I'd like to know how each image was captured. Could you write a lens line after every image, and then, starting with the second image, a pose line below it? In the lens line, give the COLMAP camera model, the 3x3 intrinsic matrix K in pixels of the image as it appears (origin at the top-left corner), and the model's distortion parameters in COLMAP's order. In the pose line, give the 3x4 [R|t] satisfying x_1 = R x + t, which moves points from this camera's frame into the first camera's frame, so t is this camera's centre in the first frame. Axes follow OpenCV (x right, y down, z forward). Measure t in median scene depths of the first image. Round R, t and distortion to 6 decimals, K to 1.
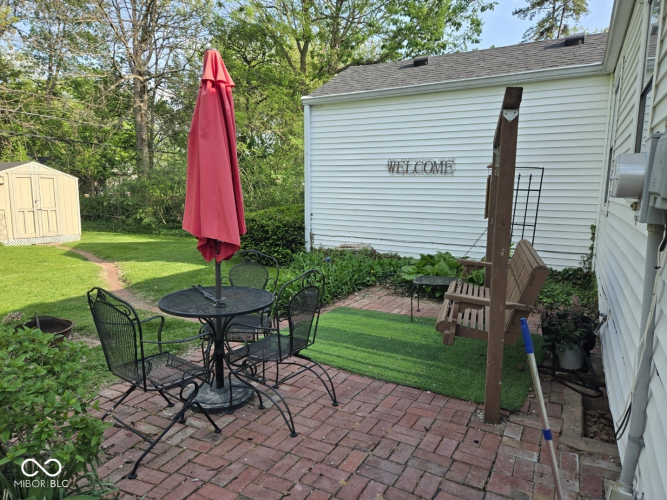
lens RADIAL K [[443.8, 0, 331.1], [0, 443.8, 251.4], [0, 0, 1]] dist [0.004504, -0.029511]
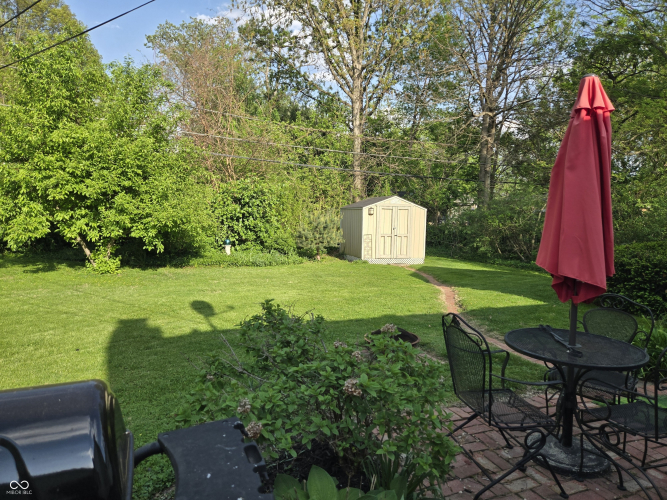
lens RADIAL K [[445.3, 0, 340.0], [0, 445.3, 248.8], [0, 0, 1]] dist [0.005546, -0.023472]
pose [[0.725051, 0.044163, -0.687278, 0.041055], [-0.103028, 0.993667, -0.044840, 0.007465], [0.680945, 0.103321, 0.725009, 0.023284]]
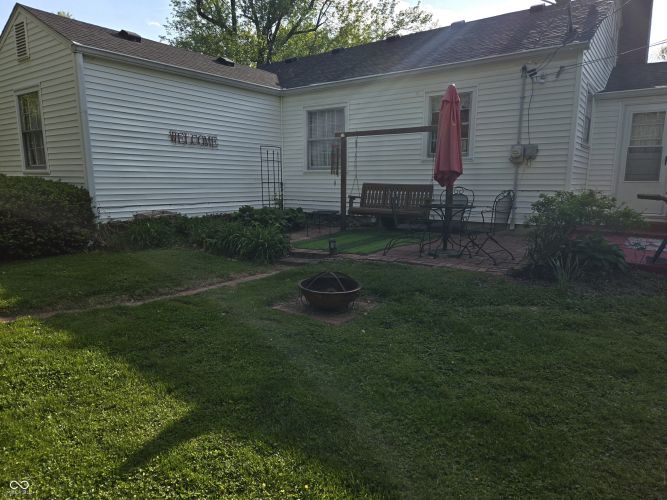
lens RADIAL K [[445.3, 0, 334.1], [0, 445.3, 251.6], [0, 0, 1]] dist [0.005546, -0.023472]
pose [[0.113021, -0.167519, 0.979369, -0.944494], [0.134942, 0.979140, 0.151908, -0.026513], [-0.984387, 0.114989, 0.133269, 0.488973]]
